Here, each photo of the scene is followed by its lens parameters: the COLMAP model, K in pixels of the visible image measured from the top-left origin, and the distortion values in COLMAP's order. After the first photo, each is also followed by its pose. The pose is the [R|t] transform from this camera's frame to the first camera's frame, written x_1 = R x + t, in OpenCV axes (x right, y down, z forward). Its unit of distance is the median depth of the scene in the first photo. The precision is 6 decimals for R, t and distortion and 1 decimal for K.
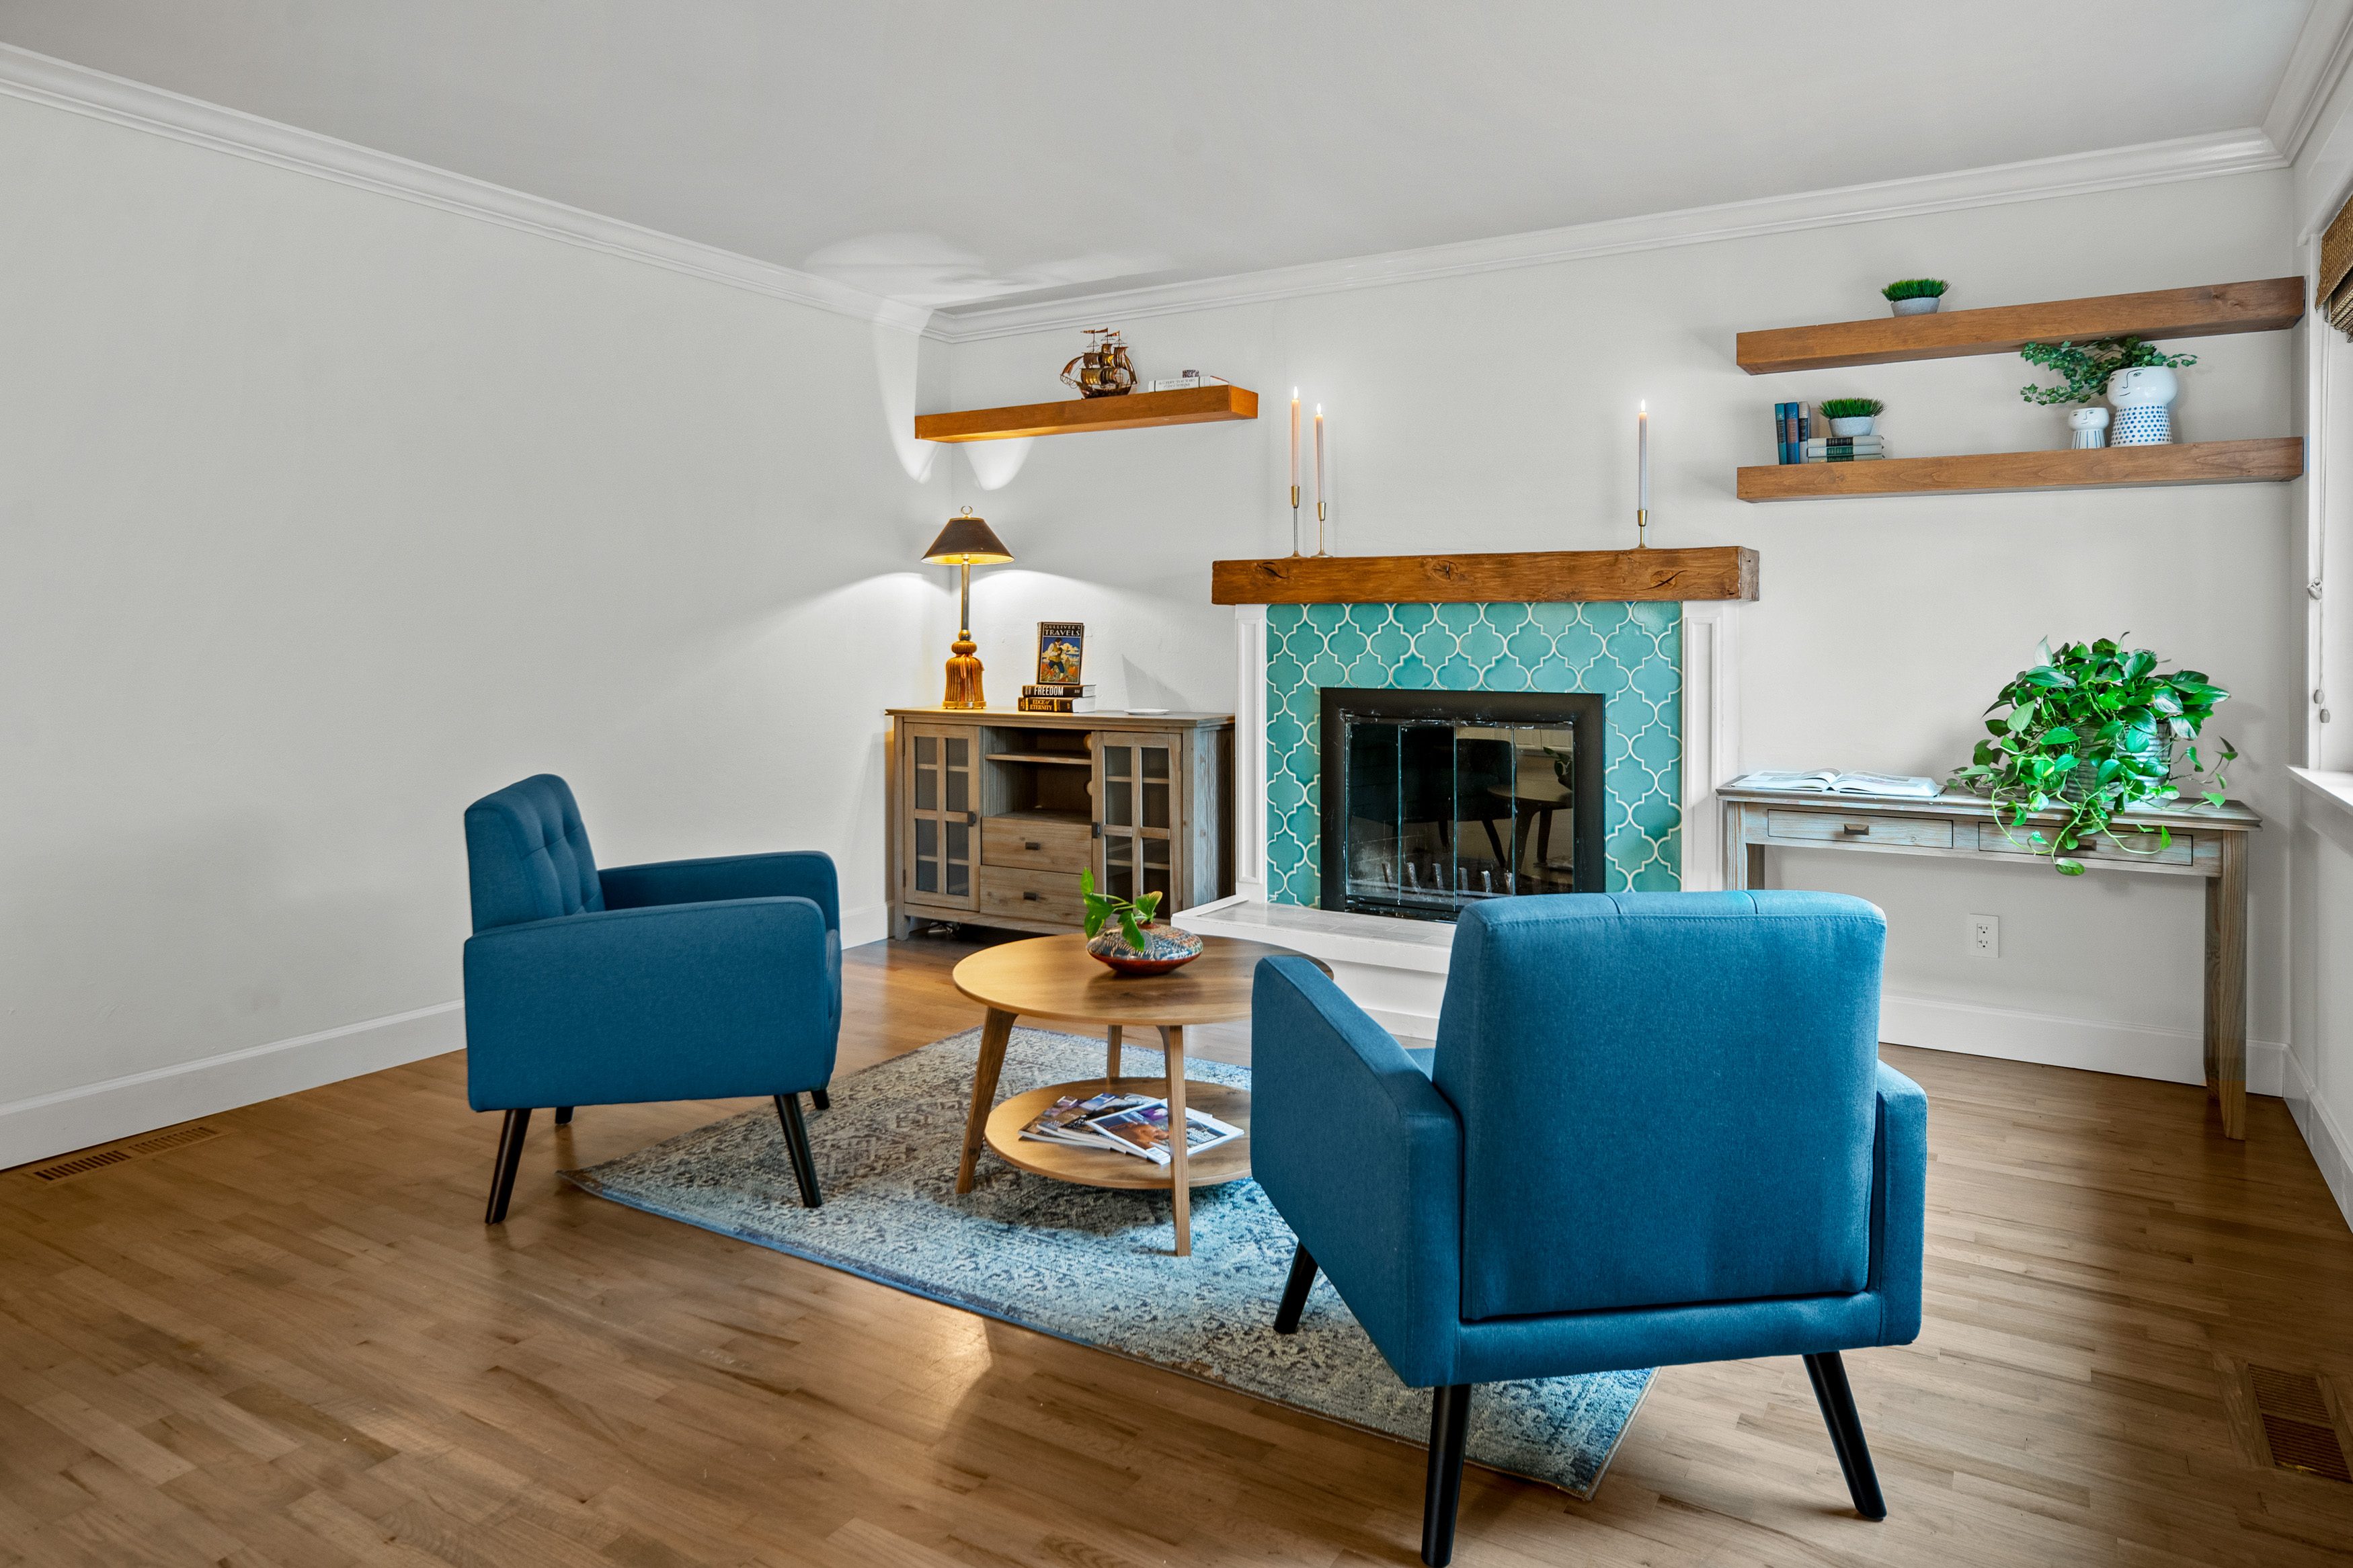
lens RADIAL K [[1505.6, 0, 1136.4], [0, 1505.6, 630.7], [0, 0, 1]] dist [-0.005329, 0.003257]
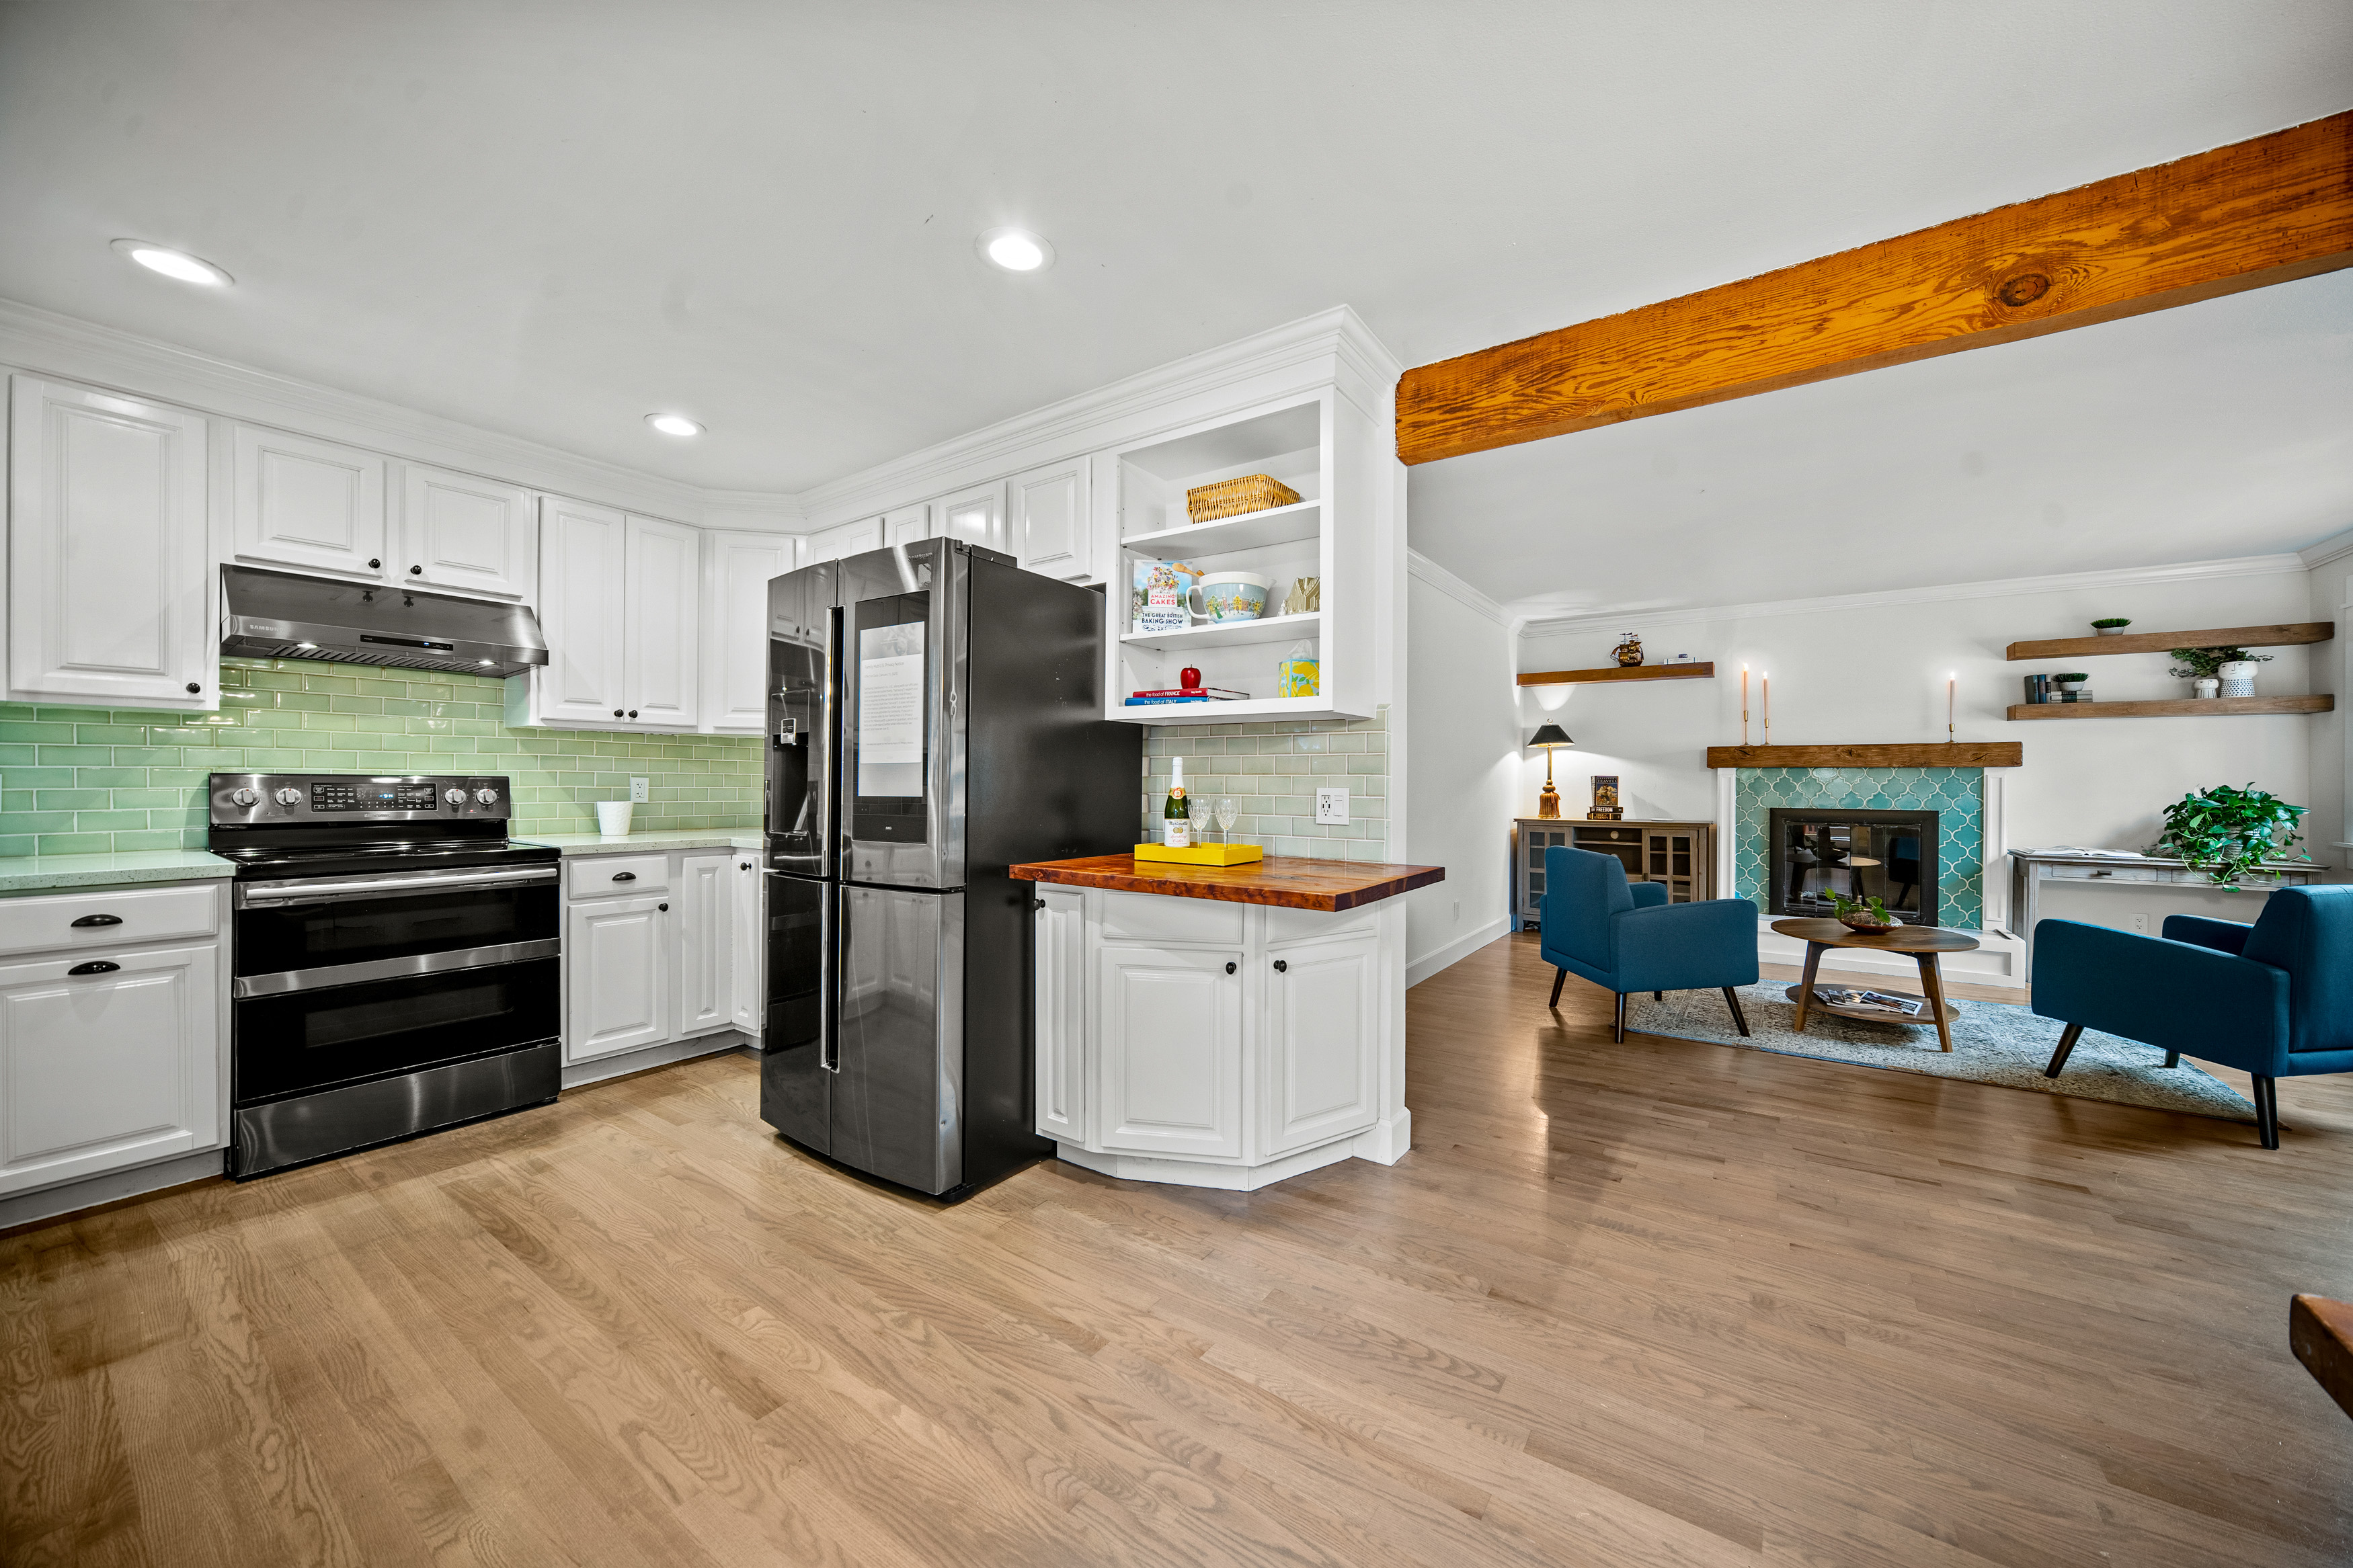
lens RADIAL K [[833.6, 0, 1260.6], [0, 833.6, 782.5], [0, 0, 1]] dist [-0.014152, 0.001730]
pose [[0.999995, 0.000926, -0.003156, -0.657290], [-0.000907, 0.999981, 0.006058, -0.004275], [0.003161, -0.006055, 0.999977, -0.172940]]
